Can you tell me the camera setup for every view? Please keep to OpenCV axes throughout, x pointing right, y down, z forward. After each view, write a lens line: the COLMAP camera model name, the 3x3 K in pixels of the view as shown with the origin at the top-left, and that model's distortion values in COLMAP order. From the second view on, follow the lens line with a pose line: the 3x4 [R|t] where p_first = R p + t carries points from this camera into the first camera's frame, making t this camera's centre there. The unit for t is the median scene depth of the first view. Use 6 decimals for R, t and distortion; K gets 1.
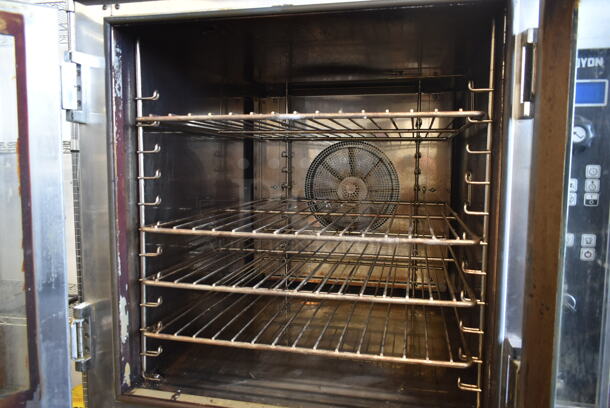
lens RADIAL K [[475.2, 0, 305.2], [0, 475.2, 208.7], [0, 0, 1]] dist [-0.010673, 0.002072]
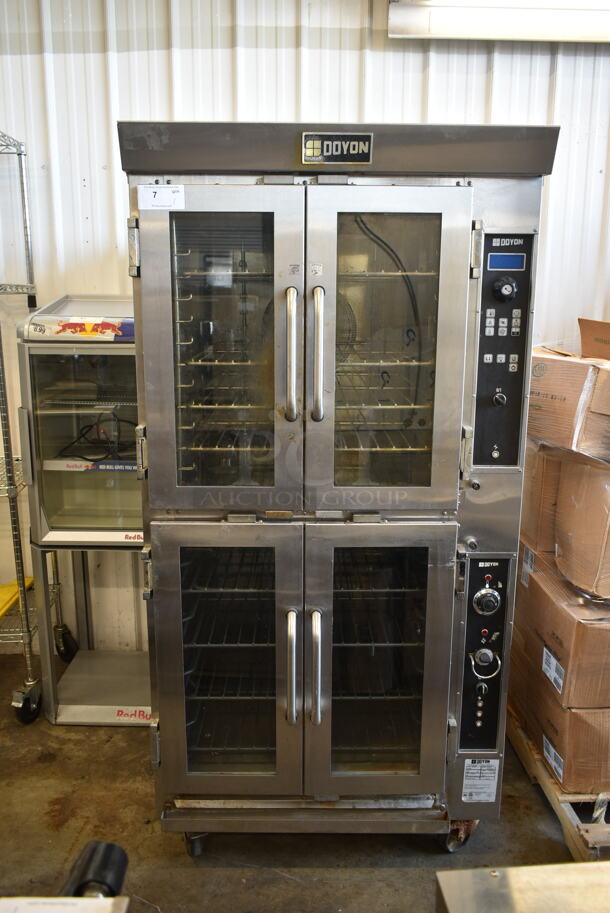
lens RADIAL K [[739.6, 0, 309.7], [0, 739.6, 454.5], [0, 0, 1]] dist [-0.008009, 0.008961]
pose [[0.971077, -0.057079, 0.231843, -0.631605], [0.027901, 0.991480, 0.127235, 0.052082], [-0.237131, -0.117086, 0.964396, -1.215547]]
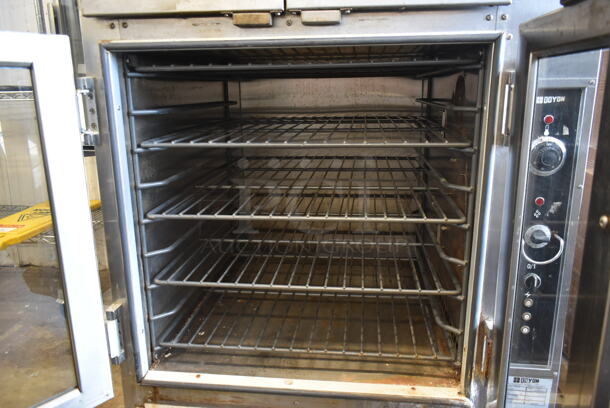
lens RADIAL K [[475.2, 0, 305.8], [0, 475.2, 201.8], [0, 0, 1]] dist [-0.010673, 0.002072]
pose [[0.994363, -0.046017, 0.095524, -0.164097], [0.031997, 0.989144, 0.143424, 0.840884], [-0.101087, -0.139559, 0.985041, -0.033959]]
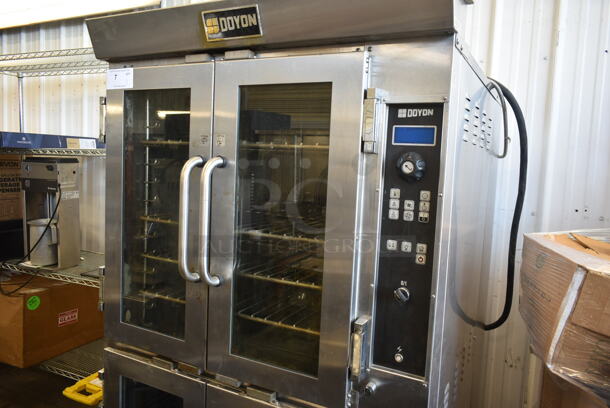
lens RADIAL K [[475.2, 0, 305.0], [0, 475.2, 204.5], [0, 0, 1]] dist [-0.010673, 0.002072]
pose [[0.967873, 0.056352, -0.245043, 0.604266], [-0.057602, 0.998337, 0.002068, -0.037946], [0.244752, 0.012114, 0.969510, -0.341608]]
